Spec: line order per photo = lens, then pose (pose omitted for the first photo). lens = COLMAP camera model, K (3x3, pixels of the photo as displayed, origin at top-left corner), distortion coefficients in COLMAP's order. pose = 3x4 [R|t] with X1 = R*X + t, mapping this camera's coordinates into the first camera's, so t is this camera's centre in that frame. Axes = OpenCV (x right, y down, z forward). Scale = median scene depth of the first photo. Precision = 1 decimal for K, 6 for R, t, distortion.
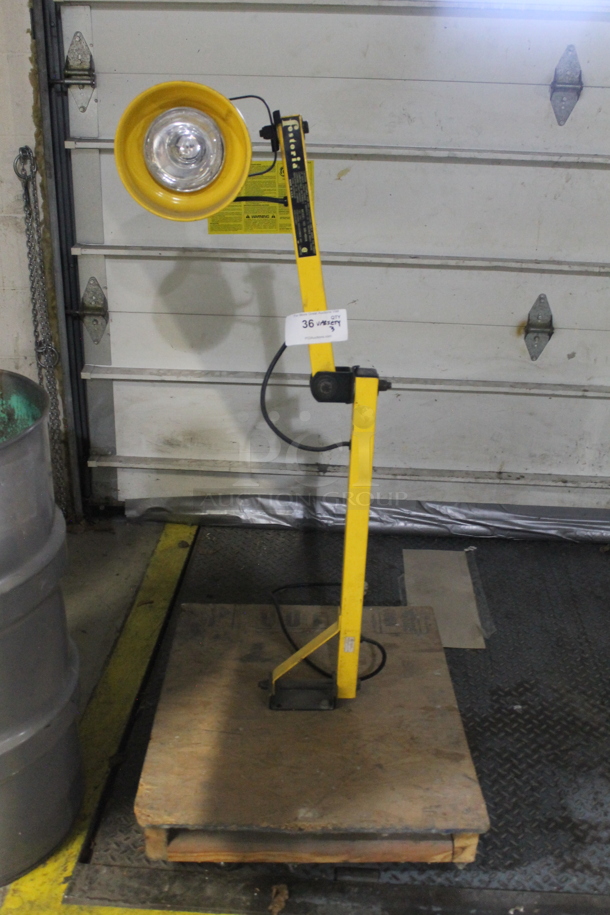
lens RADIAL K [[936.1, 0, 305.0], [0, 936.1, 457.5], [0, 0, 1]] dist [-0.153084, 0.192037]
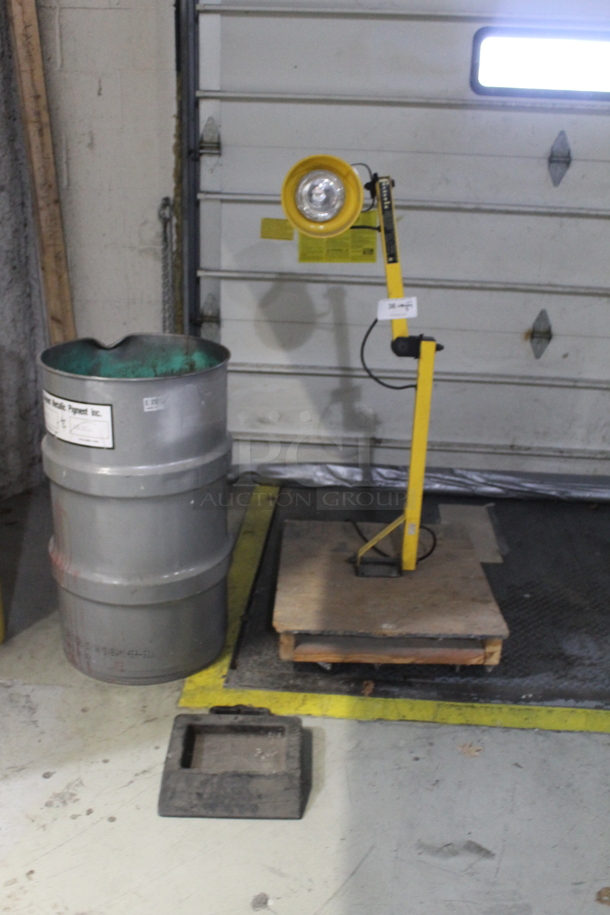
lens RADIAL K [[936.1, 0, 305.0], [0, 936.1, 457.5], [0, 0, 1]] dist [-0.153084, 0.192037]
pose [[0.999890, 0.011224, -0.009711, -0.093835], [-0.011850, 0.997687, -0.066942, 0.164037], [0.008937, 0.067050, 0.997710, -0.415740]]
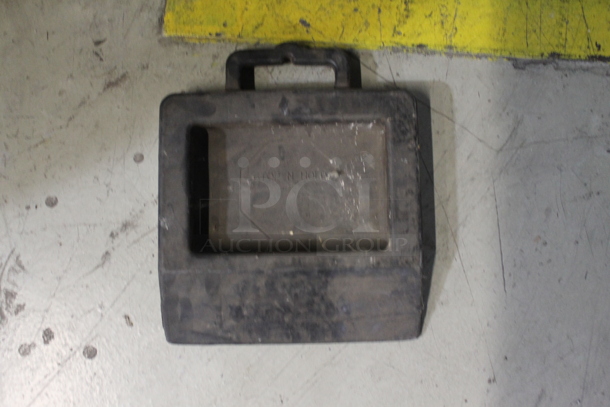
lens RADIAL K [[624.1, 0, 305.0], [0, 624.1, 203.5], [0, 0, 1]] dist [-0.153084, 0.192037]
pose [[0.999885, -0.015148, -0.000605, -0.170673], [0.008349, 0.516888, 0.856012, 0.120250], [-0.012654, -0.855919, 0.516955, 0.455429]]
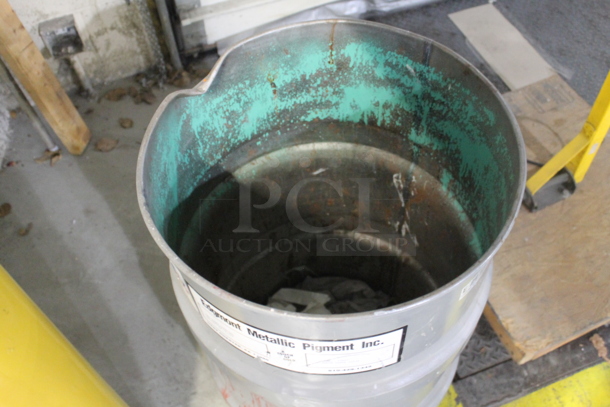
lens RADIAL K [[624.1, 0, 305.0], [0, 624.1, 203.5], [0, 0, 1]] dist [-0.153084, 0.192037]
pose [[0.917457, -0.353551, 0.182414, -0.406589], [0.220467, 0.833501, 0.506625, -0.194627], [-0.331160, -0.424591, 0.842648, 0.366750]]
